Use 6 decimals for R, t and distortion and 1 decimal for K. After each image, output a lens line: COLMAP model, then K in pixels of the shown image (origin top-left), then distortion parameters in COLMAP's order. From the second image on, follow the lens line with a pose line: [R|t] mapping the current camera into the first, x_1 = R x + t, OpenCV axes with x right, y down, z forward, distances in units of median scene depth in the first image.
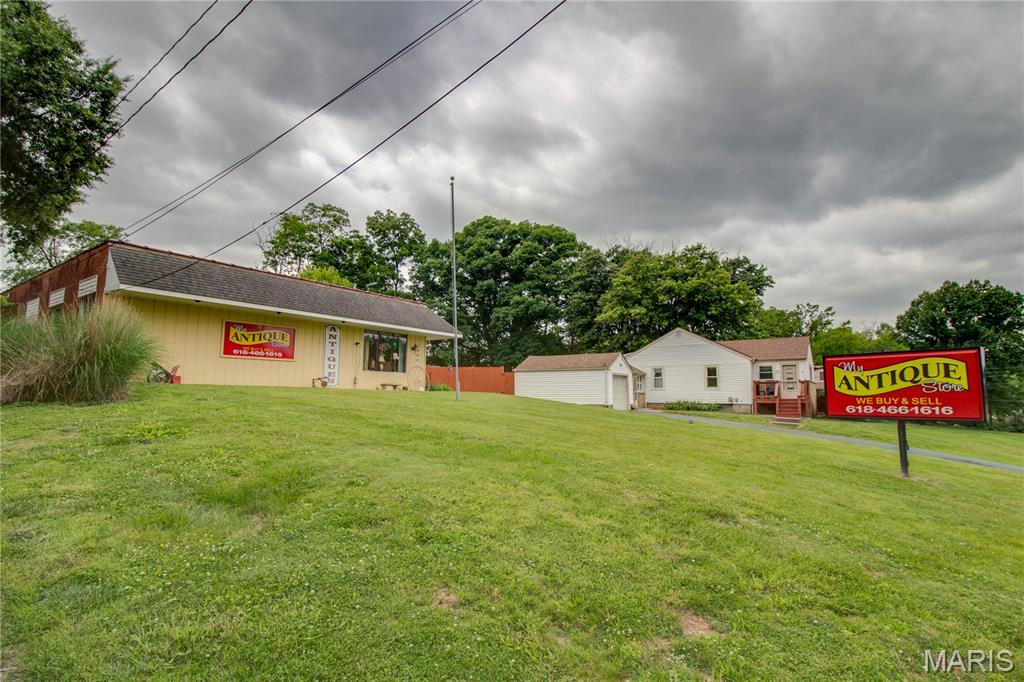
lens RADIAL K [[519.1, 0, 528.8], [0, 519.1, 337.4], [0, 0, 1]] dist [0.000379, -0.004830]
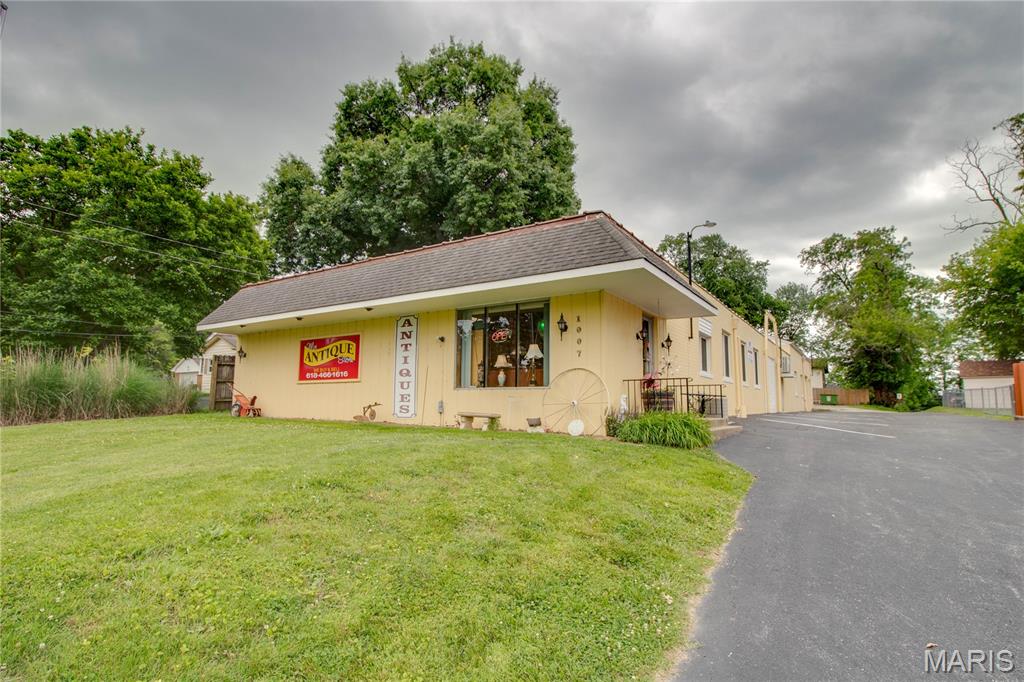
lens RADIAL K [[519.1, 0, 508.3], [0, 519.1, 347.3], [0, 0, 1]] dist [0.000379, -0.004830]
pose [[0.020177, -0.119169, -0.992669, 0.082561], [0.104432, 0.987691, -0.116449, 0.035928], [0.994327, -0.101317, 0.032374, 0.416117]]
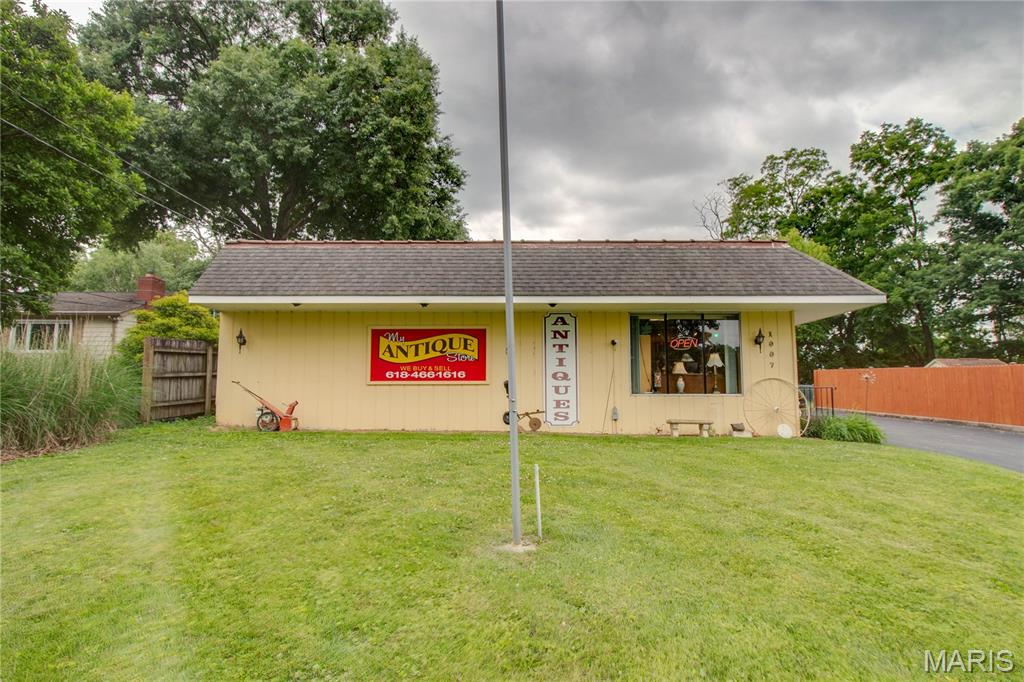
lens RADIAL K [[573.0, 0, 509.7], [0, 573.0, 327.5], [0, 0, 1]] dist [0.000137, -0.006632]
pose [[0.561238, -0.107831, -0.820600, 0.033355], [0.097275, 0.993199, -0.063982, 0.009417], [0.821918, -0.043915, 0.567910, 0.233252]]
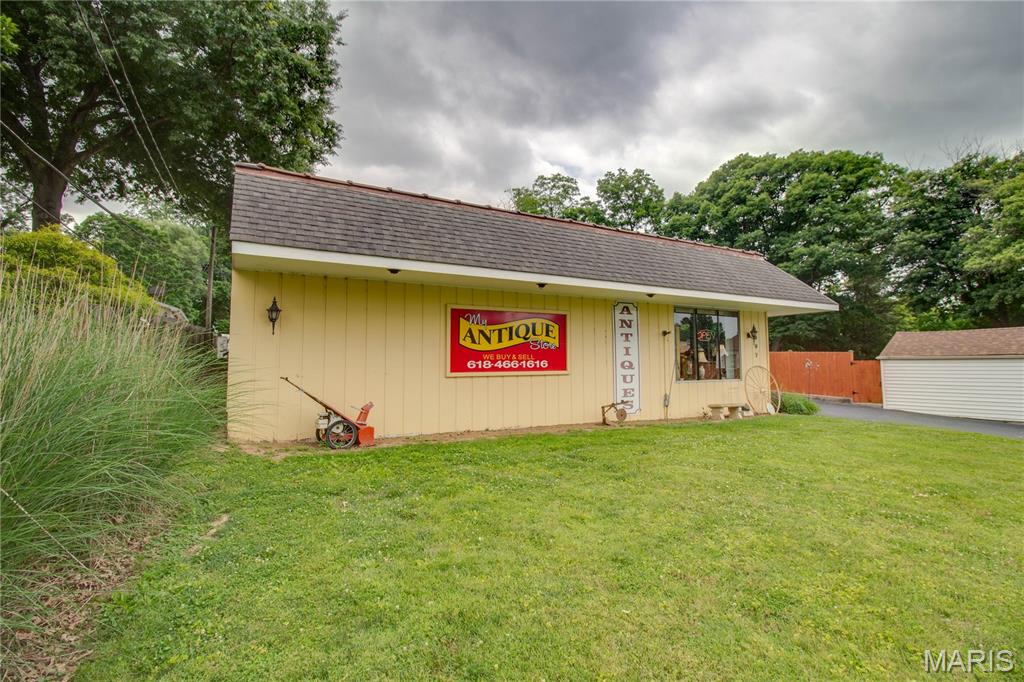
lens RADIAL K [[481.1, 0, 513.1], [0, 481.1, 326.2], [0, 0, 1]] dist [-0.009005, -0.001974]
pose [[0.898814, -0.039027, -0.436589, -0.100025], [0.056439, 0.998042, 0.026977, -0.007246], [0.434681, -0.048888, 0.899256, 0.186377]]
